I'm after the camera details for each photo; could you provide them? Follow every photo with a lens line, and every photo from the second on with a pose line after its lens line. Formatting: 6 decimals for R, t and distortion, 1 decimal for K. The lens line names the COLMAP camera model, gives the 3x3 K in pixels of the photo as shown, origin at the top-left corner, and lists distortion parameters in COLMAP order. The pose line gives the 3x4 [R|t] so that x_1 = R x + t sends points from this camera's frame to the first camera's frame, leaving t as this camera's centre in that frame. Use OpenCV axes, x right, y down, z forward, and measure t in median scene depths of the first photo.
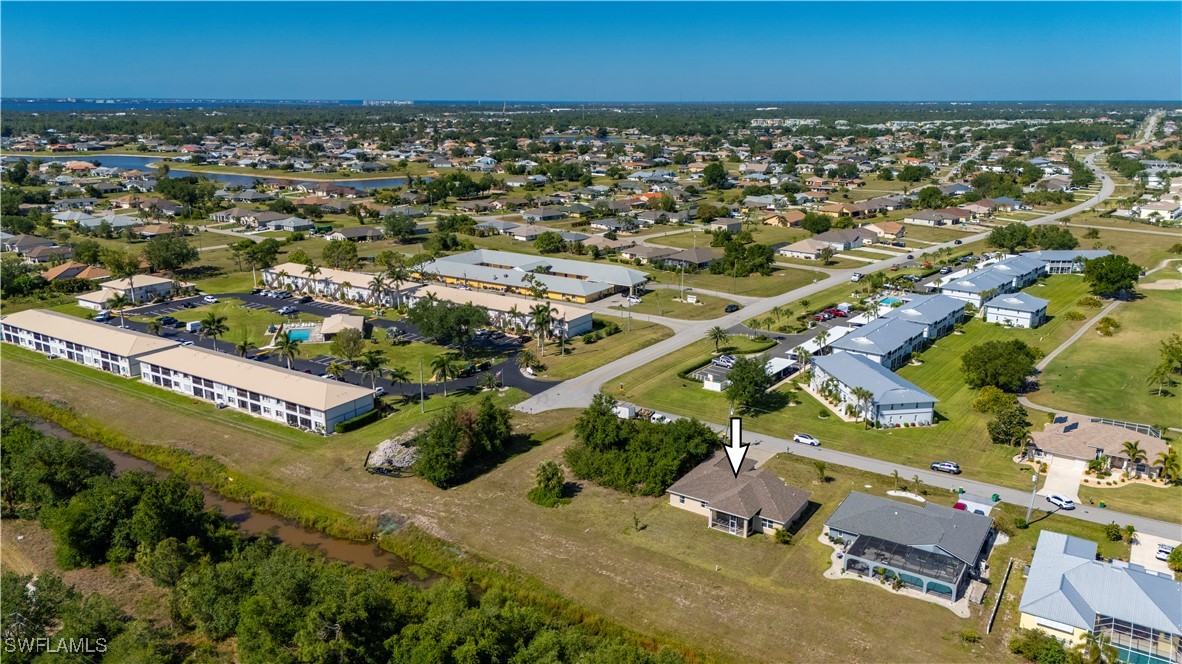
lens RADIAL K [[864.5, 0, 591.0], [0, 864.5, 332.0], [0, 0, 1]] dist [0.098492, -0.143634]
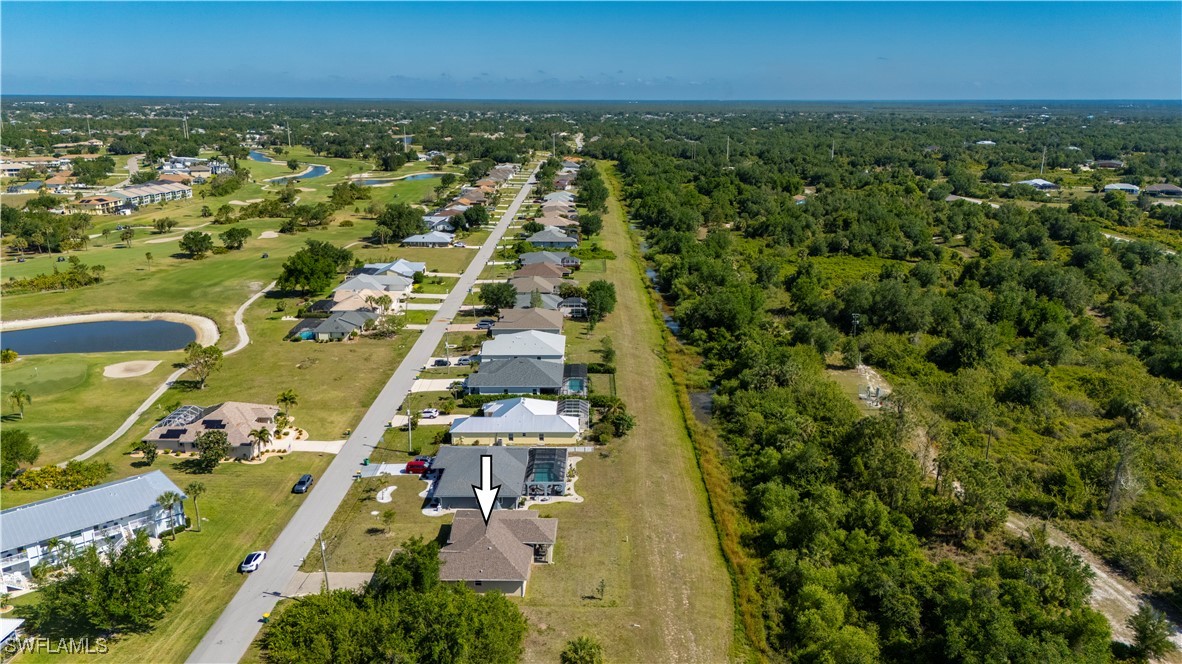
lens RADIAL K [[863.8, 0, 591.2], [0, 863.8, 334.5], [0, 0, 1]] dist [0.095679, -0.113435]
pose [[-0.539666, -0.227480, 0.810564, -0.504624], [0.213195, 0.894492, 0.392978, -0.302085], [-0.814438, 0.384885, -0.434229, 1.105007]]
